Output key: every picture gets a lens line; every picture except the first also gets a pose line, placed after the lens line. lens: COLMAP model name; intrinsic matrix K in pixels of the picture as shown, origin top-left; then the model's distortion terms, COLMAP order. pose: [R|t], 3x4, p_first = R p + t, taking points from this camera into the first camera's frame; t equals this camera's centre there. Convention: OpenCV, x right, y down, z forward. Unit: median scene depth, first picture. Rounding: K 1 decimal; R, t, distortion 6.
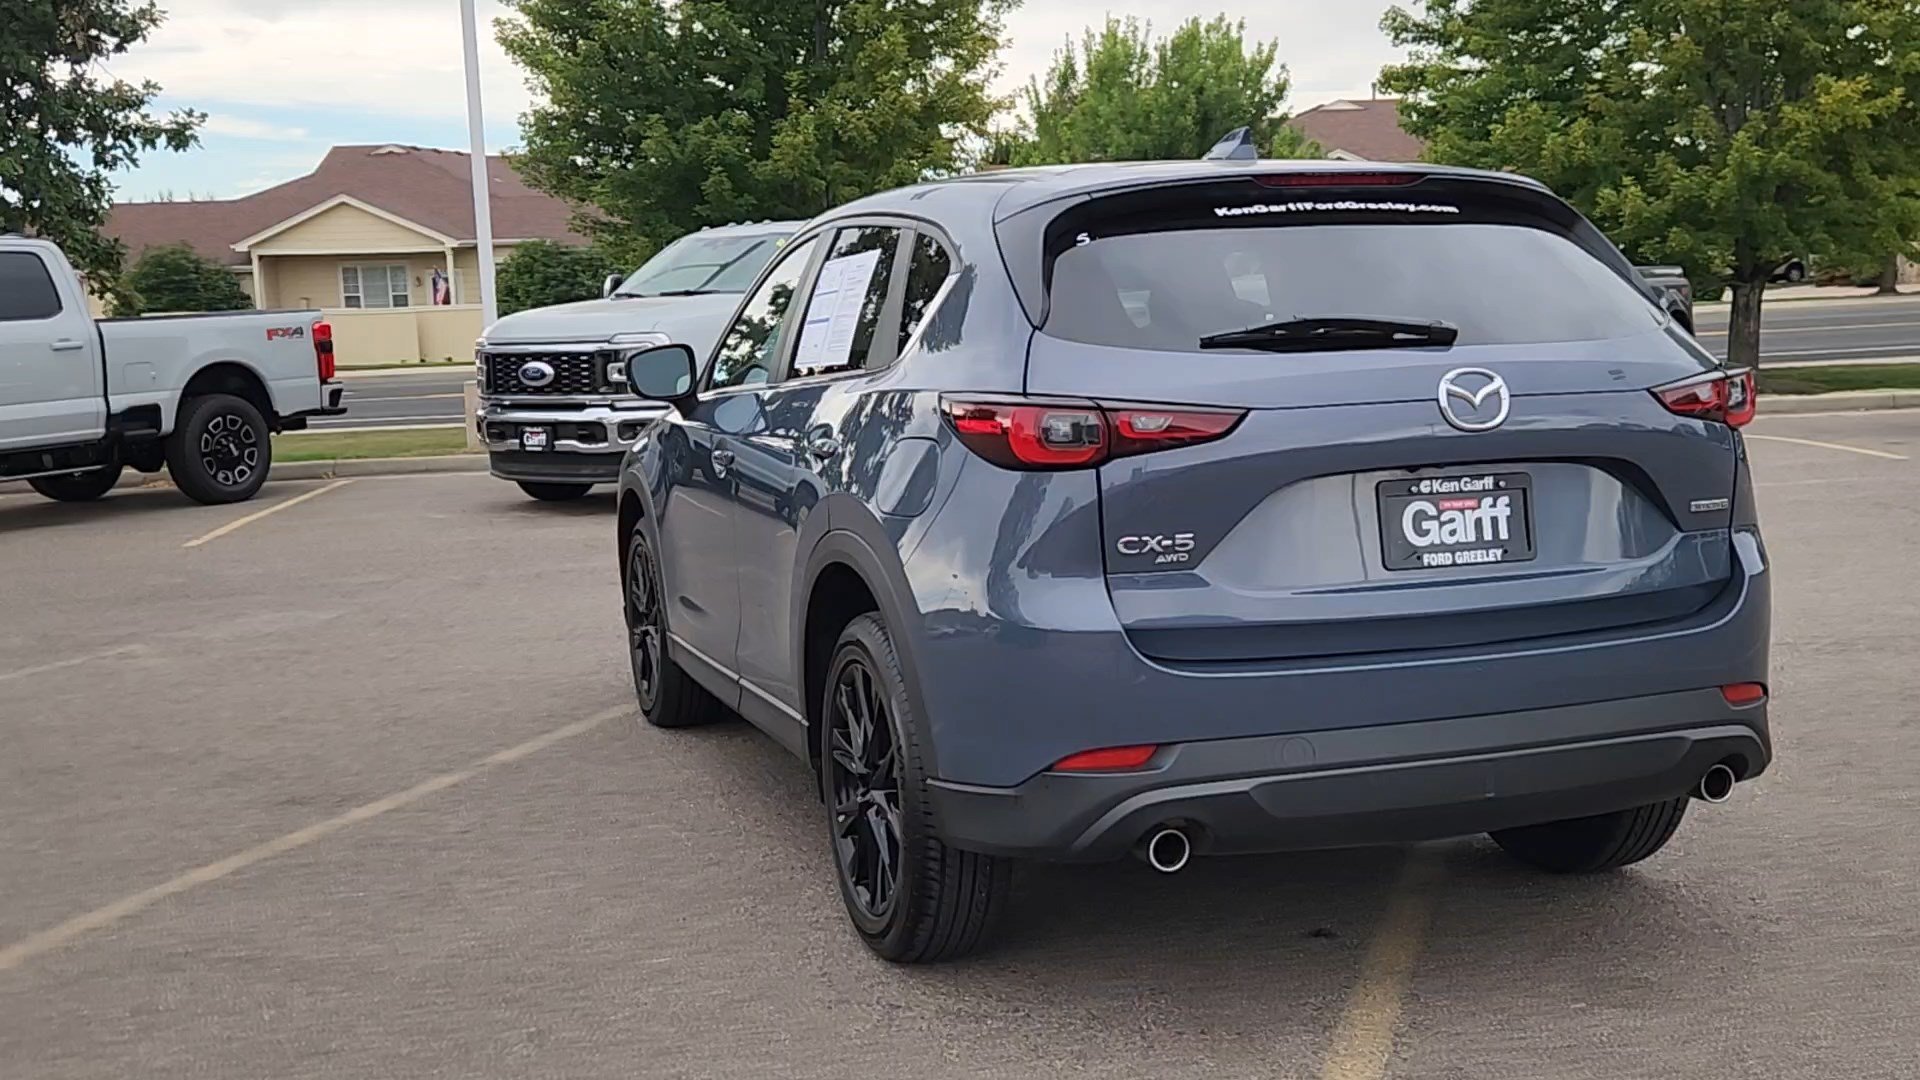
lens RADIAL K [[1974.6, 0, 948.8], [0, 1974.6, 549.4], [0, 0, 1]] dist [0.036700, -0.026883]
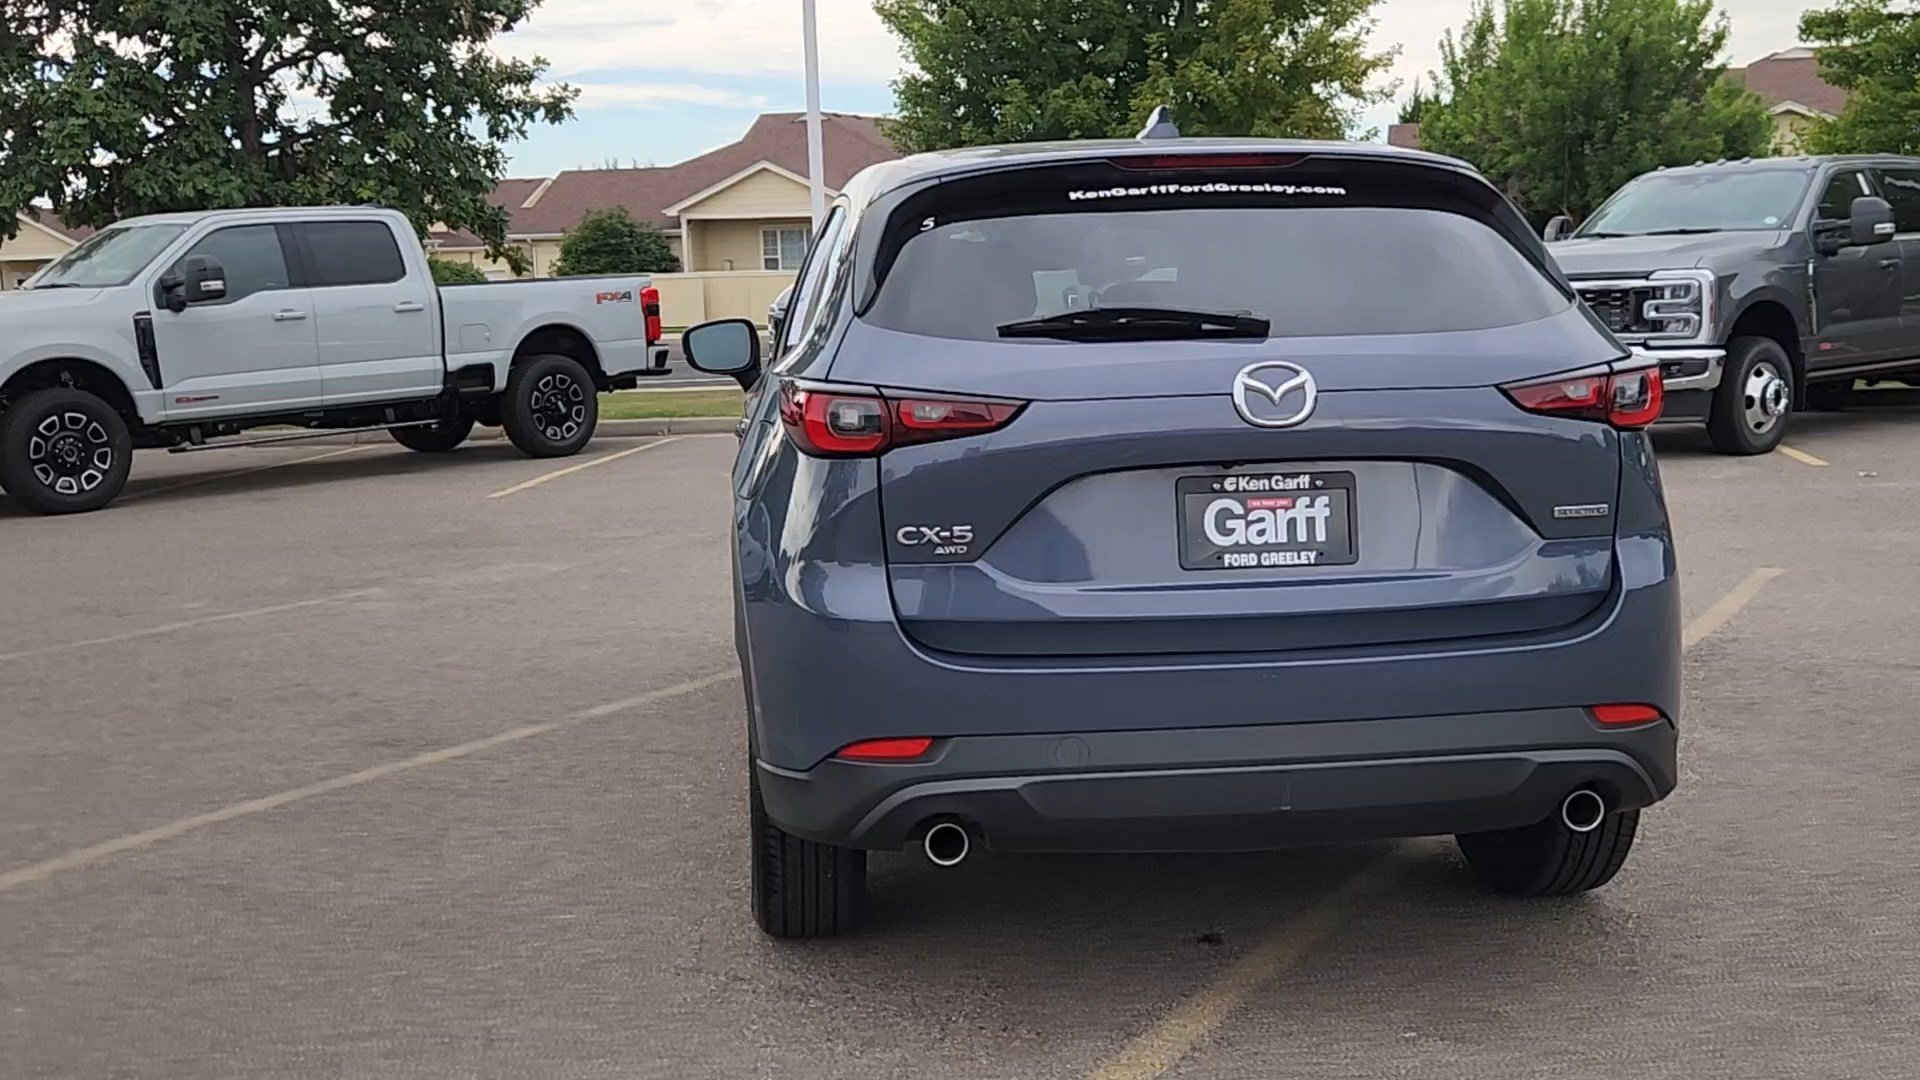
lens RADIAL K [[1974.6, 0, 948.8], [0, 1974.6, 549.4], [0, 0, 1]] dist [0.036700, -0.026883]
pose [[0.976151, 0.034413, -0.214347, 0.077486], [-0.030290, 0.999288, 0.022494, -0.004301], [0.214969, -0.015465, 0.976499, 0.008337]]
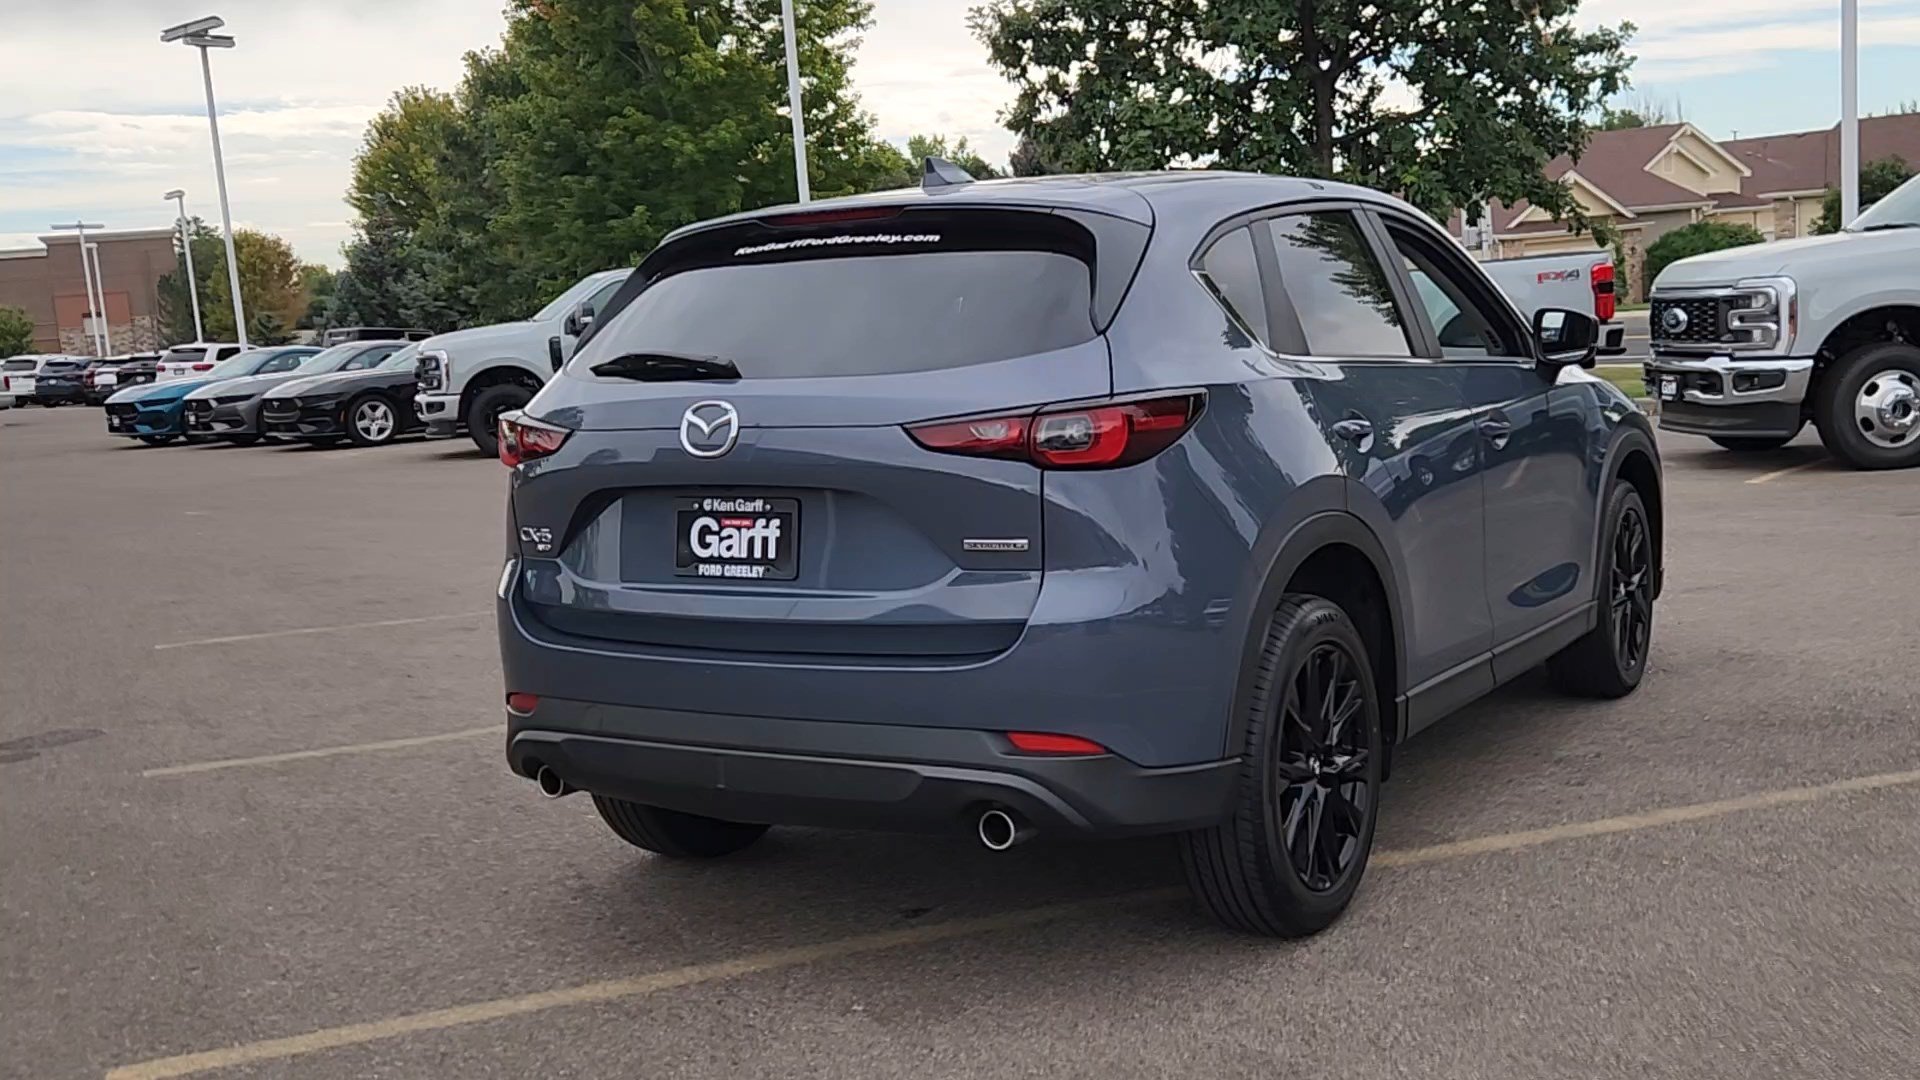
lens RADIAL K [[1974.6, 0, 948.8], [0, 1974.6, 549.4], [0, 0, 1]] dist [0.036700, -0.026883]
pose [[0.642861, 0.090876, -0.760573, 0.291654], [-0.057878, 0.995862, 0.070069, -0.022892], [0.763793, -0.001025, 0.645460, 0.094162]]
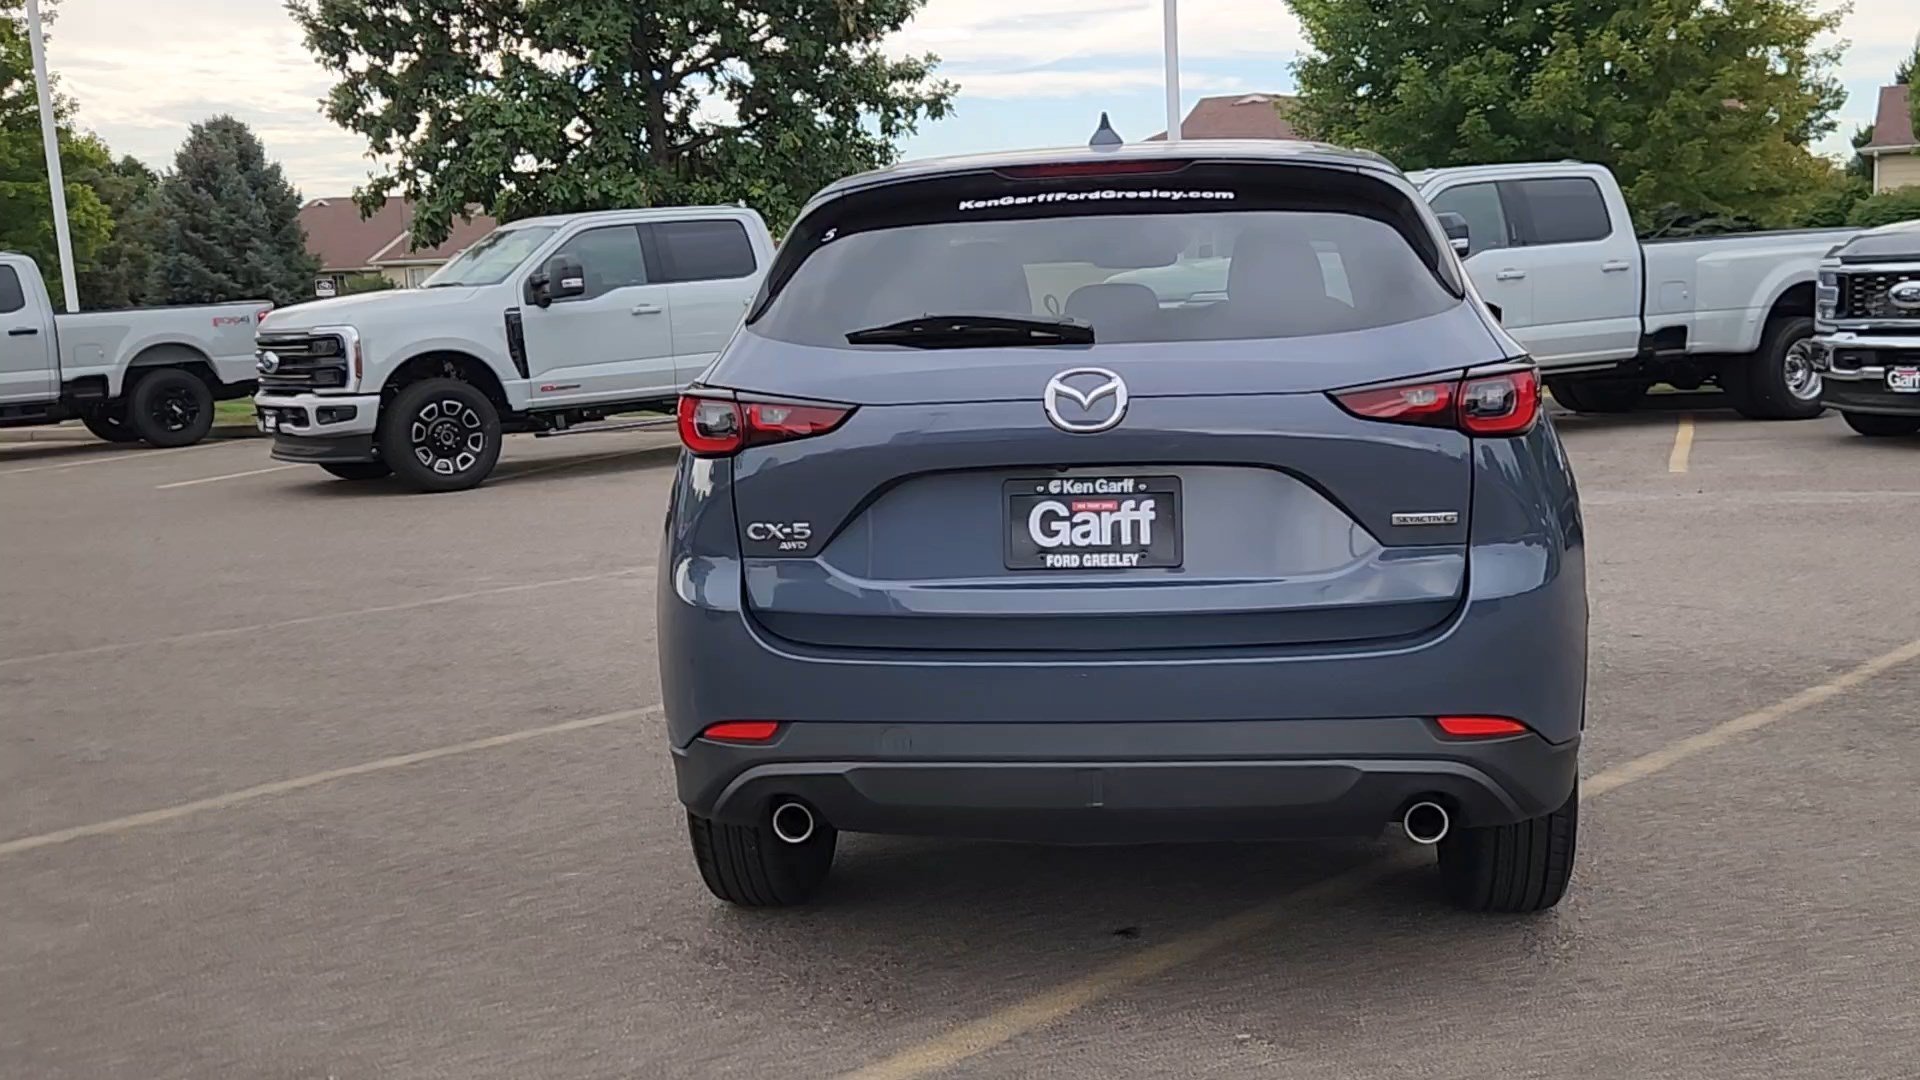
lens RADIAL K [[1974.6, 0, 948.8], [0, 1974.6, 549.4], [0, 0, 1]] dist [0.036700, -0.026883]
pose [[0.899291, 0.055668, -0.433794, 0.153422], [-0.042979, 0.998314, 0.039012, -0.009049], [0.435235, -0.016439, 0.900167, 0.022381]]
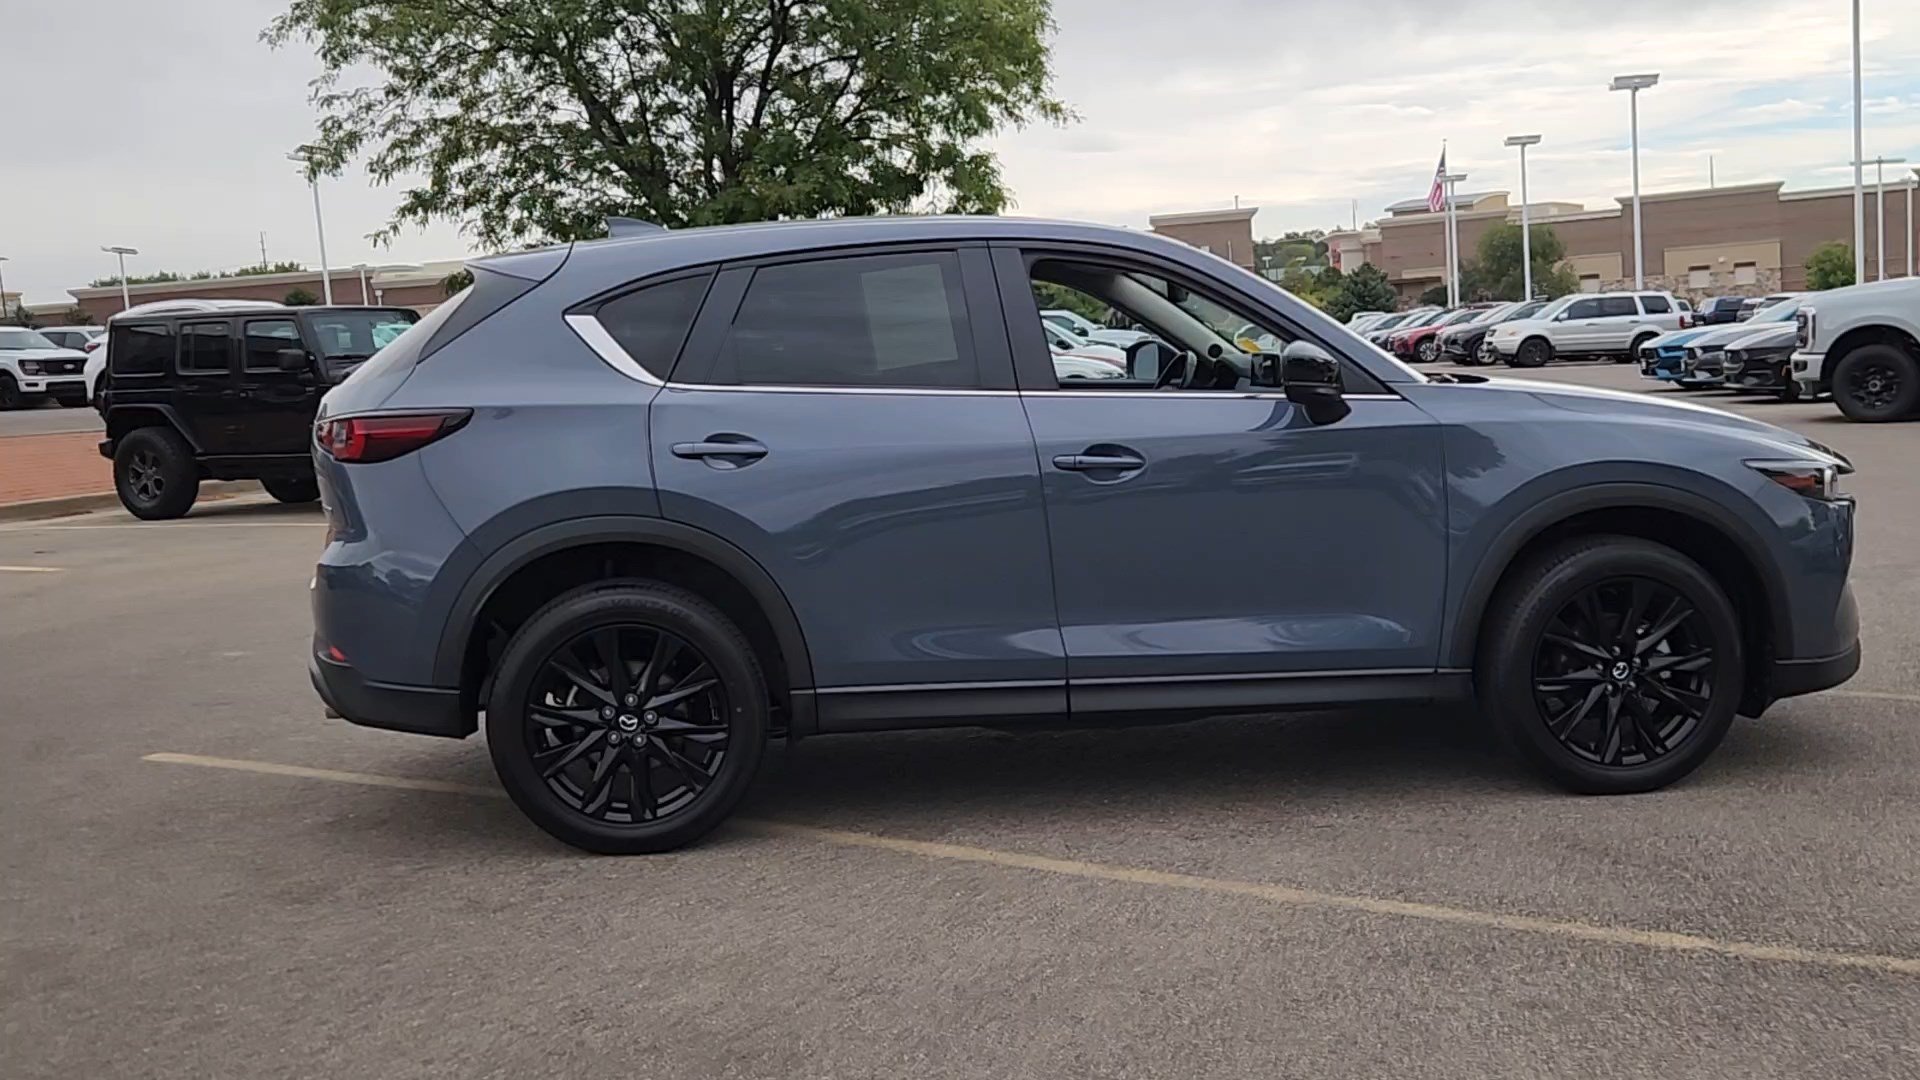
lens RADIAL K [[1974.6, 0, 948.8], [0, 1974.6, 549.4], [0, 0, 1]] dist [0.036700, -0.026883]
pose [[-0.190022, 0.148474, -0.970488, 0.438713], [-0.070799, 0.983853, 0.164381, -0.067574], [0.979224, 0.099946, -0.176442, 0.443903]]
